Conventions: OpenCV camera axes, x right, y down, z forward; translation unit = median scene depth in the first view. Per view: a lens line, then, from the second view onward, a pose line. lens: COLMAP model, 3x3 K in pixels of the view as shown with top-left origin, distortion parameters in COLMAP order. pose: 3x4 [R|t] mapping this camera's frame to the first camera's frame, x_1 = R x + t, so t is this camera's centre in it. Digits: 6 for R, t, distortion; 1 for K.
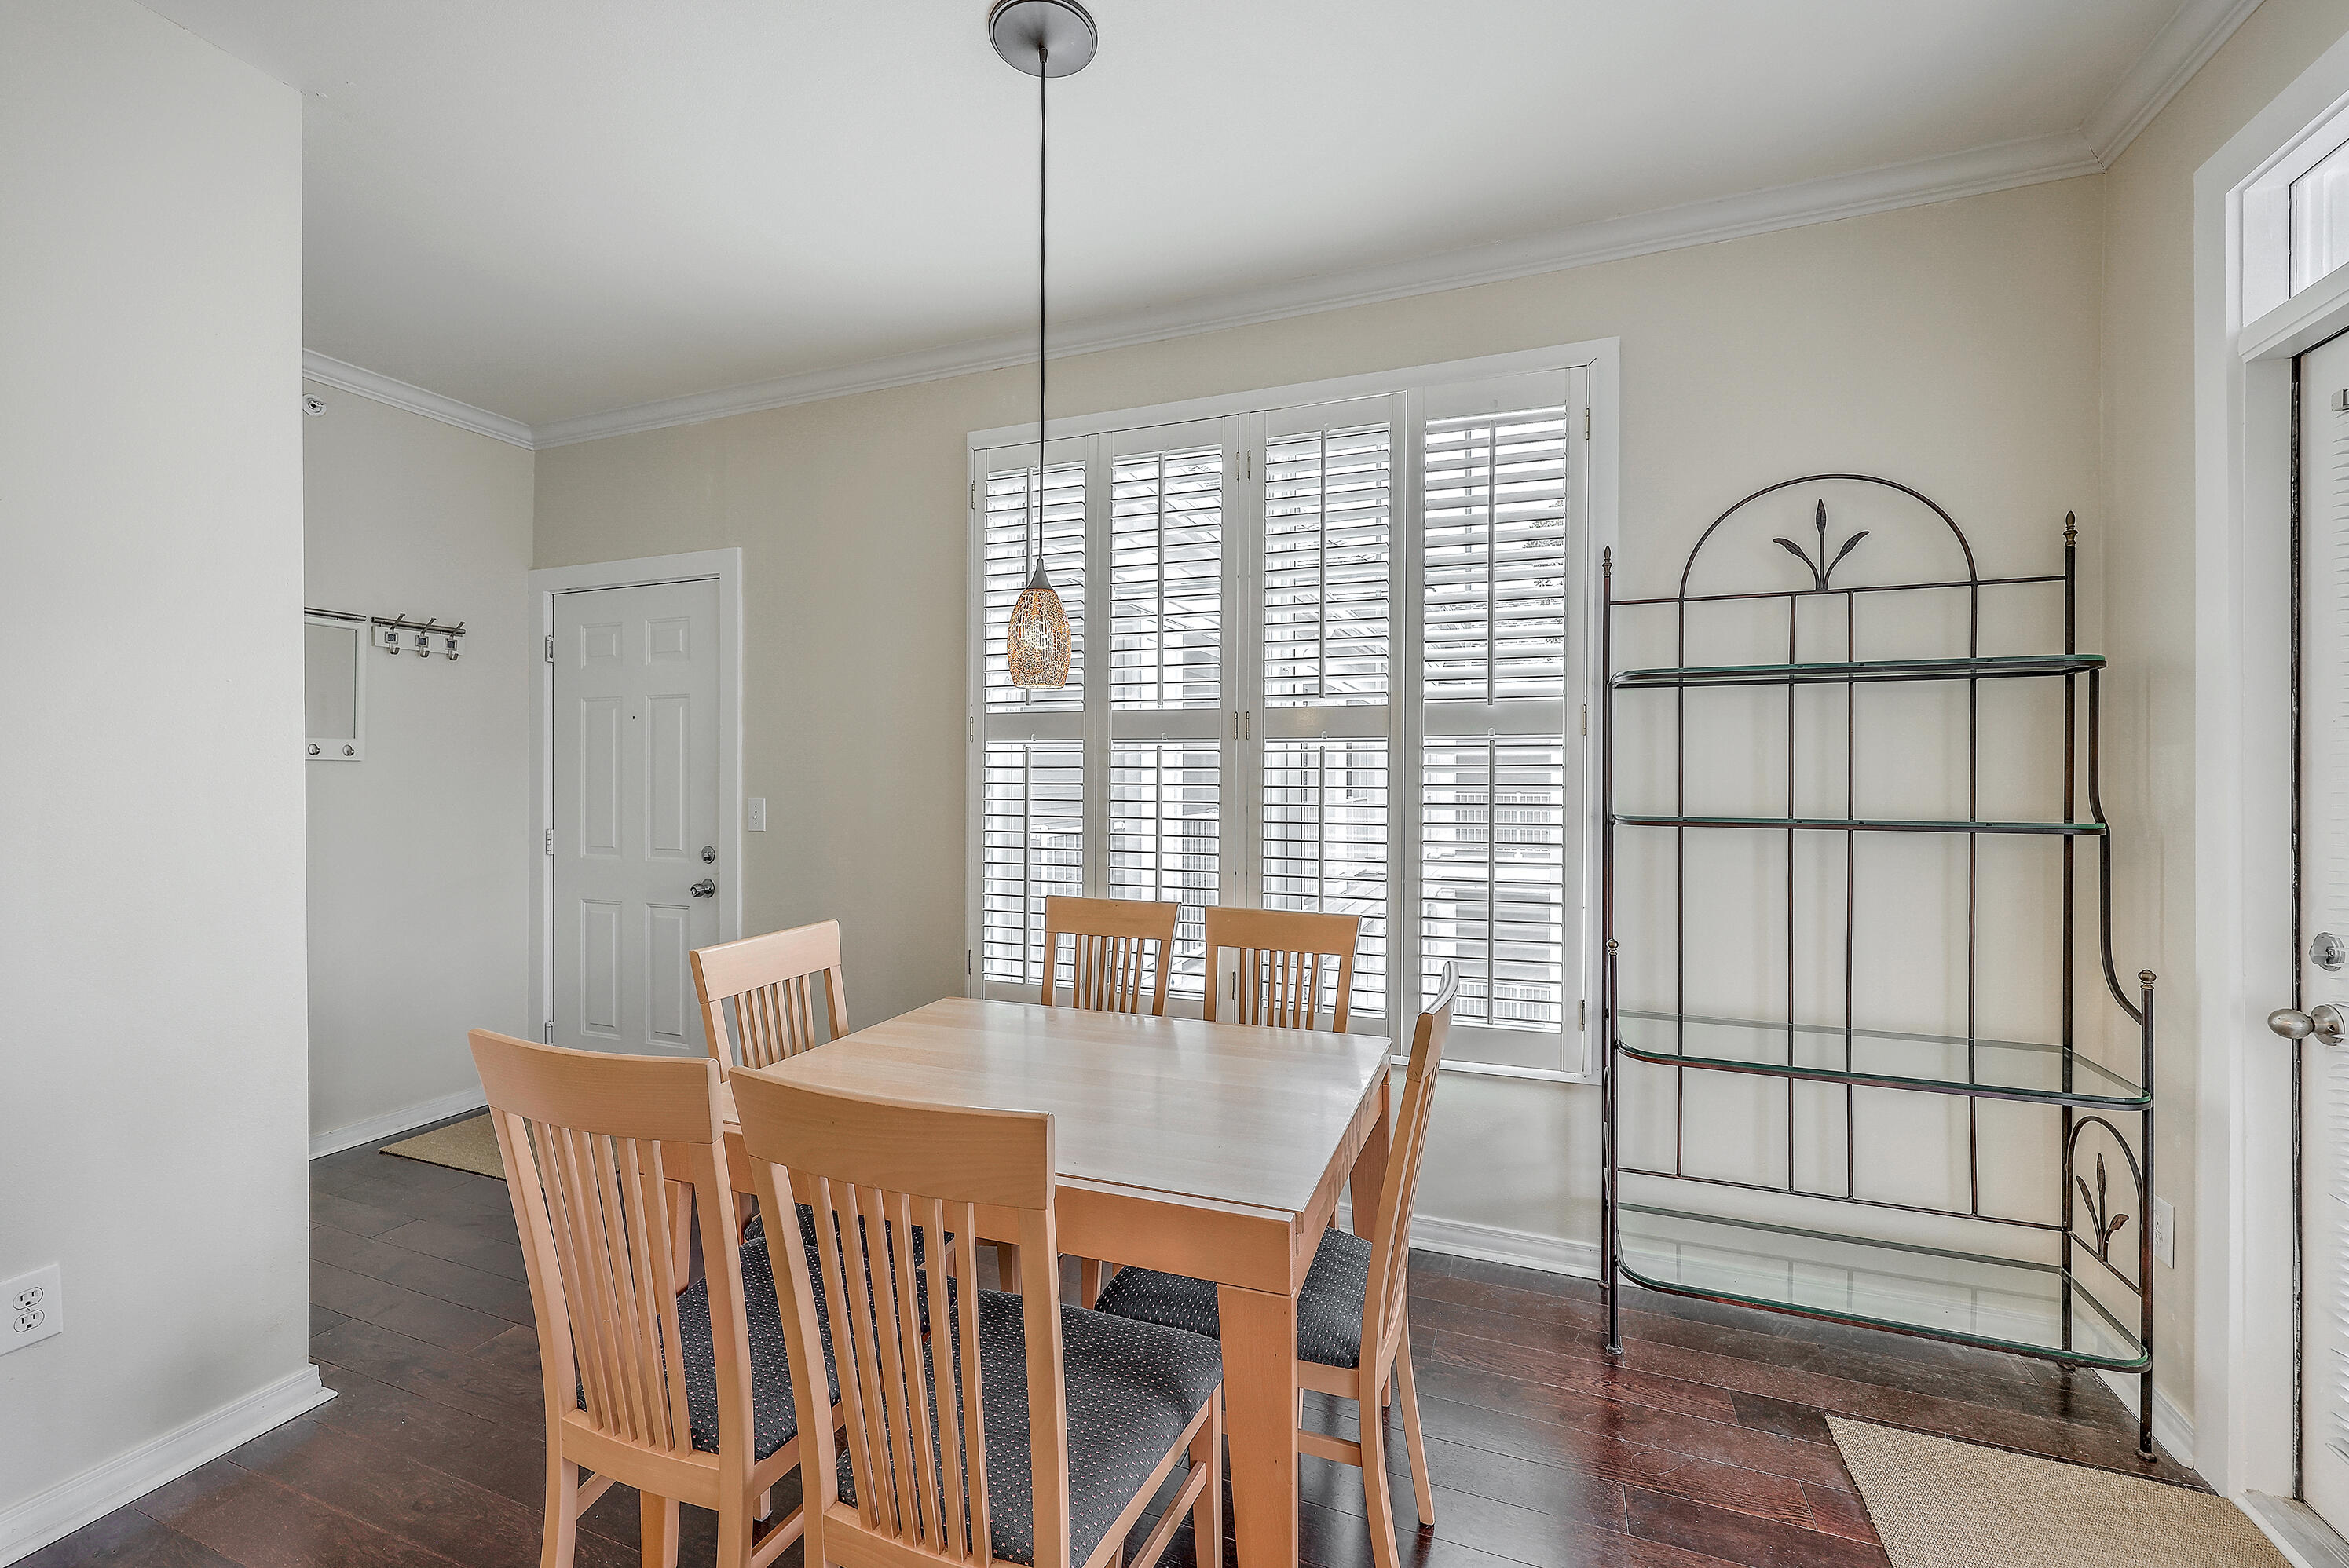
lens RADIAL K [[960.0, 0, 1168.7], [0, 960.0, 779.5], [0, 0, 1]] dist [0.003815, -0.000413]
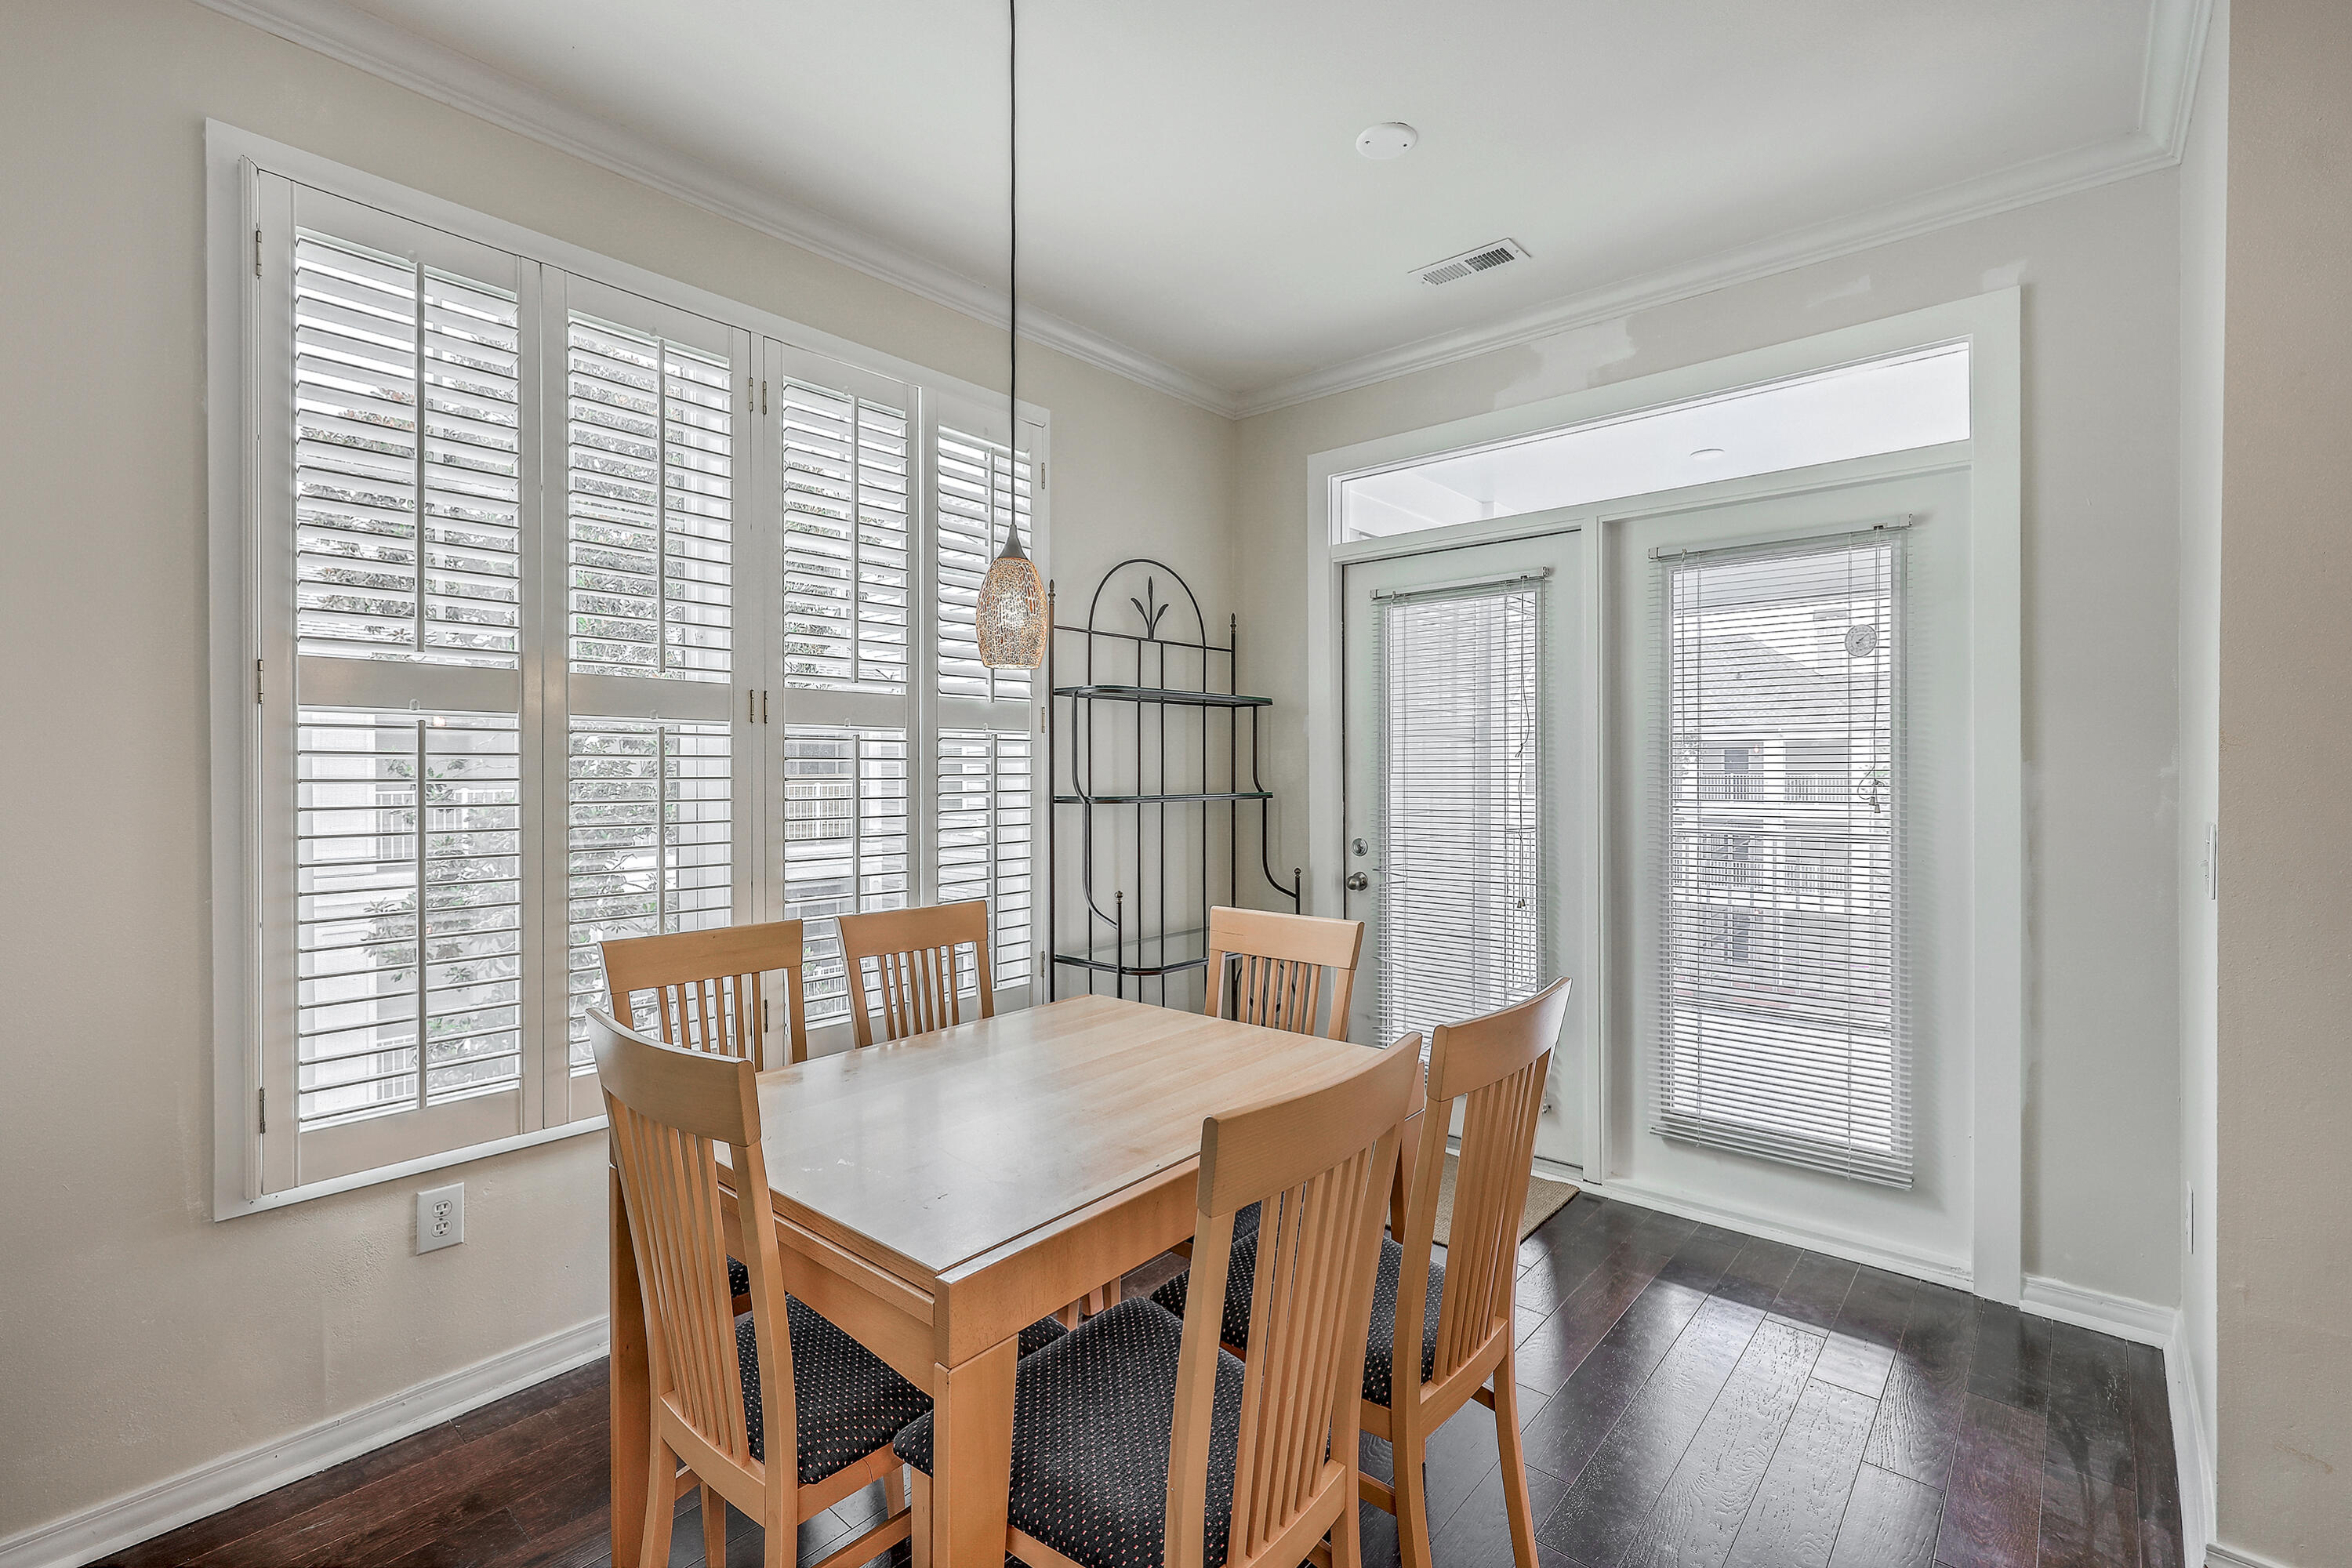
lens RADIAL K [[1046.6, 0, 1207.0], [0, 1046.6, 770.0], [0, 0, 1]] dist [0.010033, -0.000315]
pose [[0.326231, -0.004492, 0.945280, -0.891709], [0.005466, 0.999981, 0.002865, -0.001470], [-0.945274, 0.004232, 0.326249, 0.446546]]
